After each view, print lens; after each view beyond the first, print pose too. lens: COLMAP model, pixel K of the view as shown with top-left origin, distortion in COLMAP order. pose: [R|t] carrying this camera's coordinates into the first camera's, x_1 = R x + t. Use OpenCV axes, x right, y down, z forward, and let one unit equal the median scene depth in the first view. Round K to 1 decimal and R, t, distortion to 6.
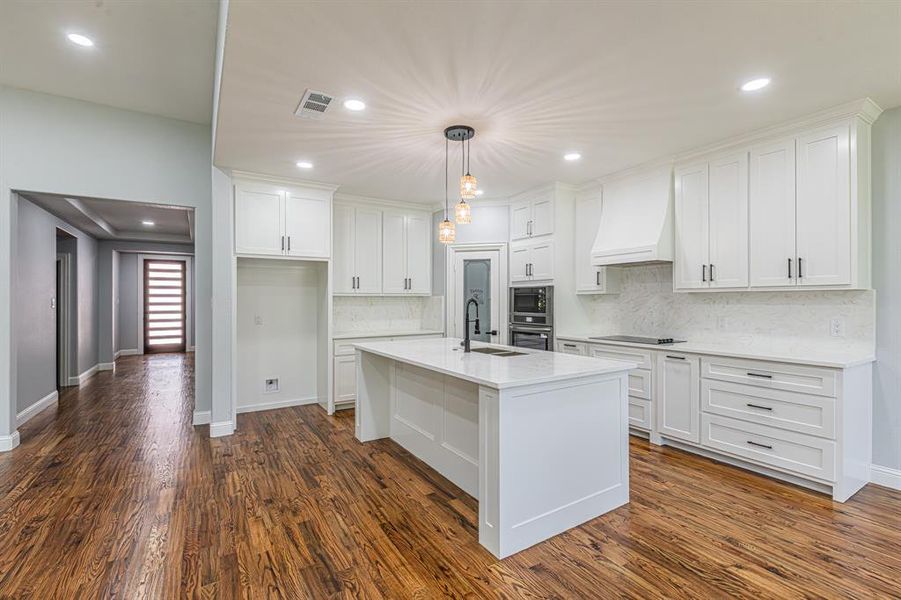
lens RADIAL K [[404.1, 0, 447.1], [0, 404.1, 295.5], [0, 0, 1]] dist [-0.003675, 0.000704]
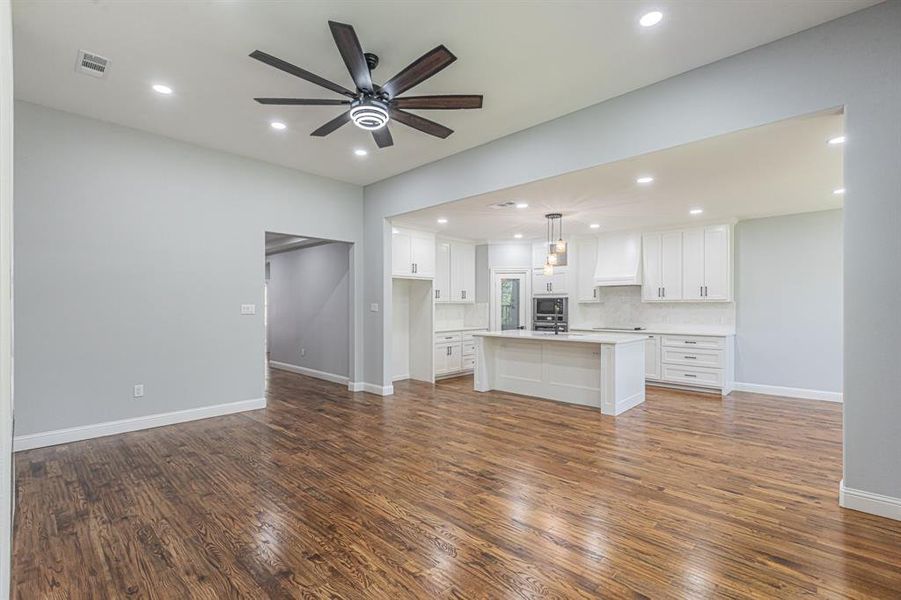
lens RADIAL K [[404.1, 0, 445.6], [0, 404.1, 300.3], [0, 0, 1]] dist [-0.003675, 0.000704]
pose [[0.970031, 0.004514, 0.242941, -0.775962], [-0.004001, 0.999989, -0.002606, -0.007968], [-0.242950, 0.001556, 0.970038, -0.579601]]
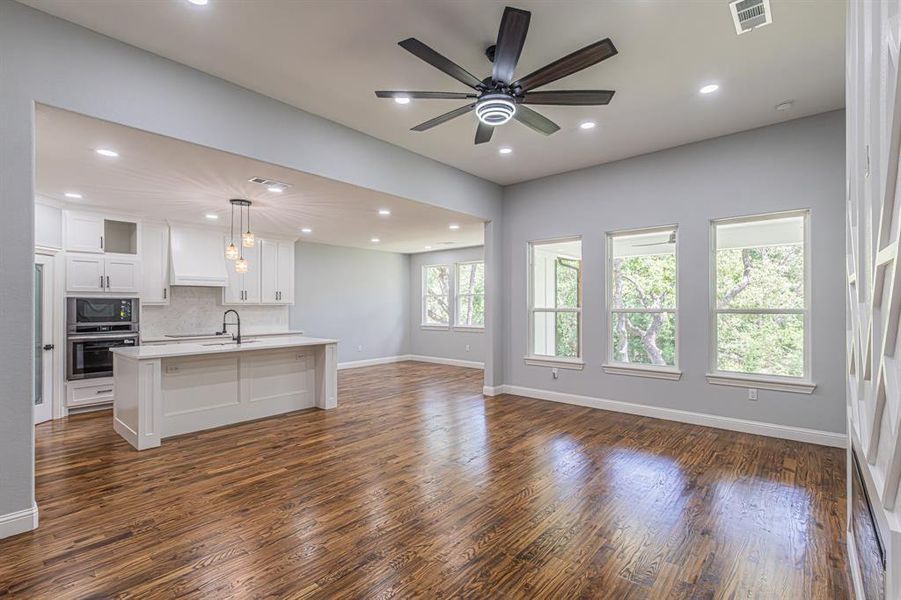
lens RADIAL K [[404.1, 0, 443.2], [0, 404.1, 302.0], [0, 0, 1]] dist [-0.003675, 0.000704]
pose [[-0.276049, 0.011705, 0.961072, -1.452282], [-0.006767, 0.999877, -0.014121, -0.002144], [-0.961120, -0.010402, -0.275935, 0.590985]]
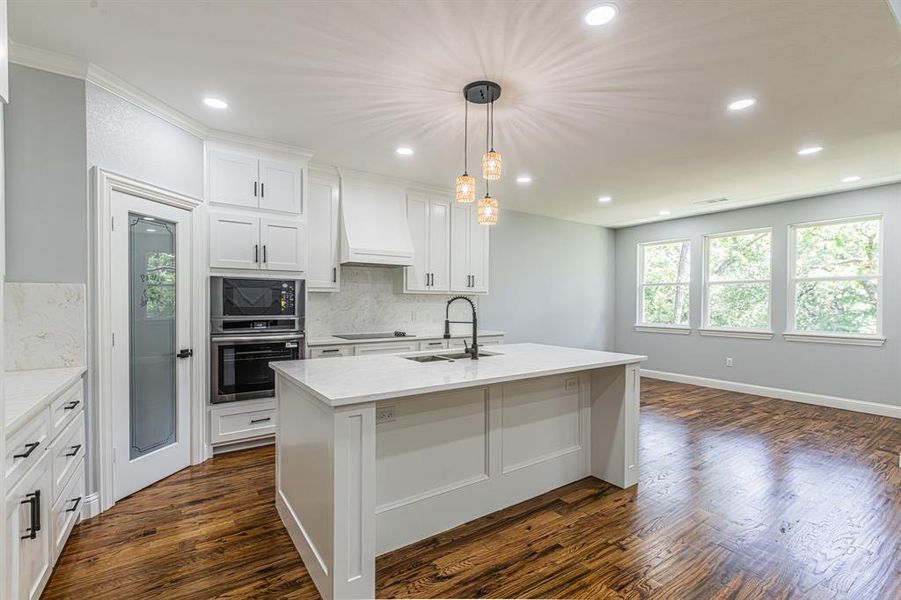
lens RADIAL K [[404.1, 0, 454.3], [0, 404.1, 305.0], [0, 0, 1]] dist [-0.003675, 0.000704]
pose [[-0.037456, -0.003823, 0.999291, -0.684625], [-0.015643, 0.999872, 0.003239, 0.023072], [-0.999176, -0.015511, -0.037511, 0.941421]]
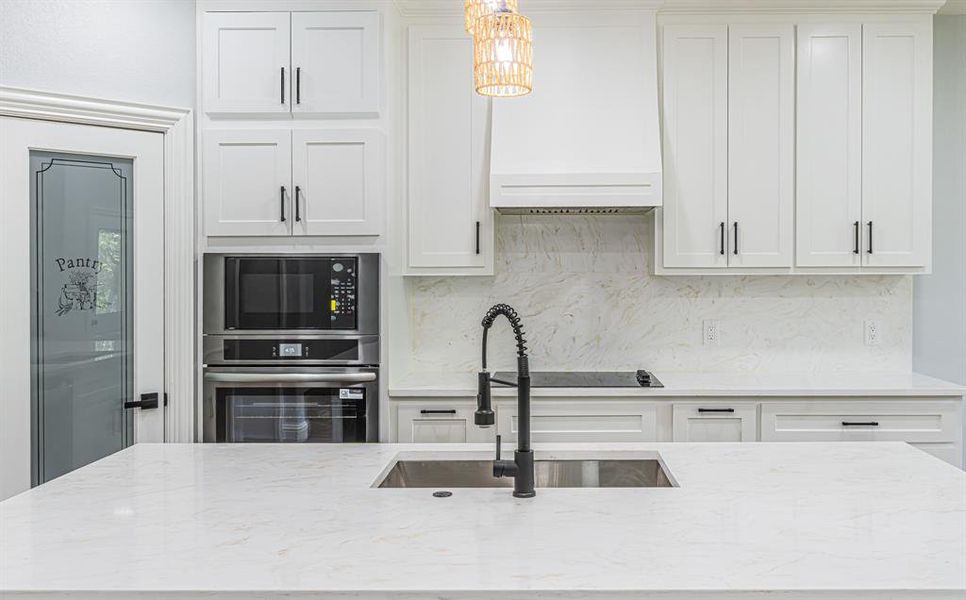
lens RADIAL K [[854.8, 0, 545.8], [0, 854.8, 269.3], [0, 0, 1]] dist [-0.000767, -0.001009]
pose [[0.536477, 0.003240, 0.843909, -0.392151], [-0.007270, 0.999973, 0.000783, -0.014775], [-0.843883, -0.006555, 0.536486, 0.589500]]
